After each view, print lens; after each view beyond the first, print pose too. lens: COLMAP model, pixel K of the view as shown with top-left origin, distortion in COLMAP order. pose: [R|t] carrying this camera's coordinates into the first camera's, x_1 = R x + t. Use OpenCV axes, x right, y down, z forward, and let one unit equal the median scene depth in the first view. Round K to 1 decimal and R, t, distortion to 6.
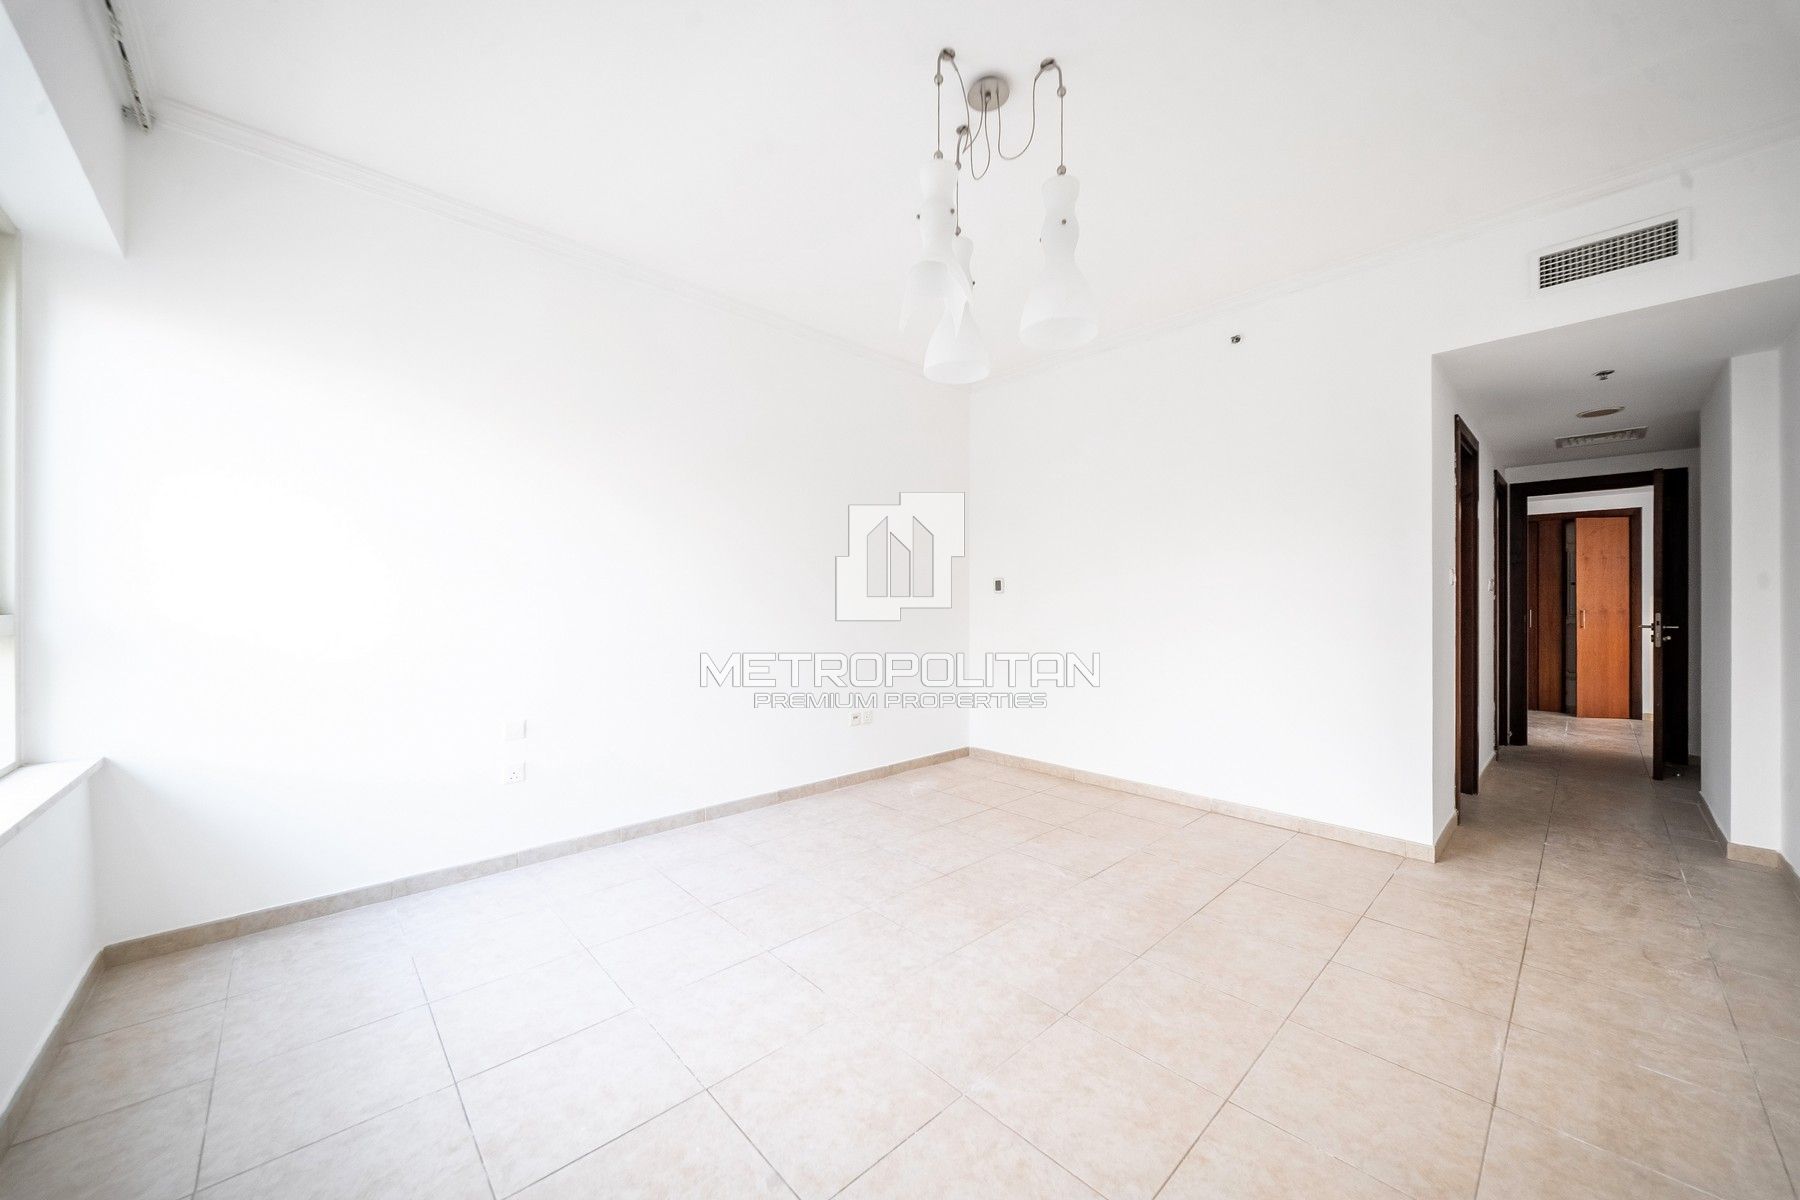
lens RADIAL K [[647.0, 0, 903.5], [0, 647.0, 601.7], [0, 0, 1]] dist [0.000794, -0.002471]
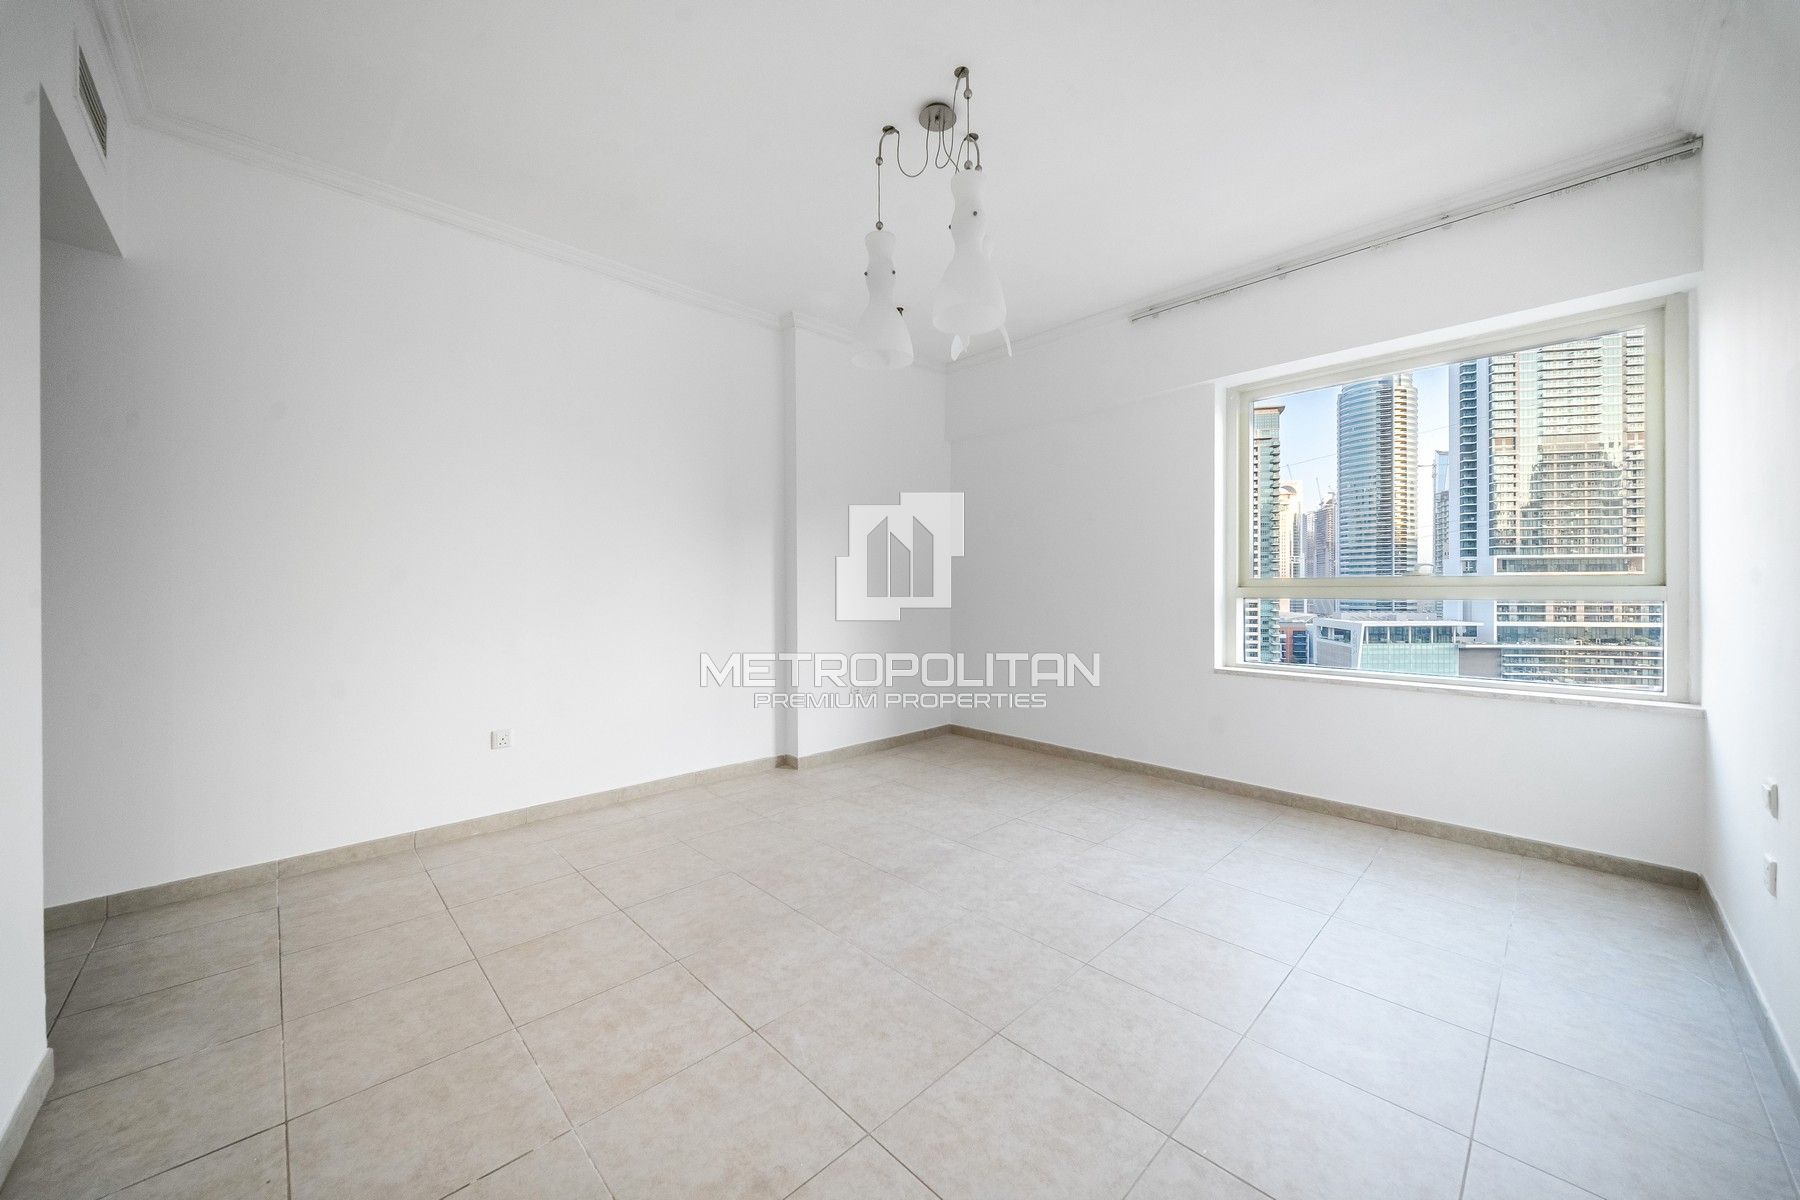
lens RADIAL K [[647.0, 0, 906.8], [0, 647.0, 589.2], [0, 0, 1]] dist [0.000794, -0.002471]
pose [[-0.999468, 0.001247, -0.032579, 0.217159], [0.001315, 0.999997, -0.002040, 0.025346], [0.032576, -0.002082, -0.999467, 2.073775]]
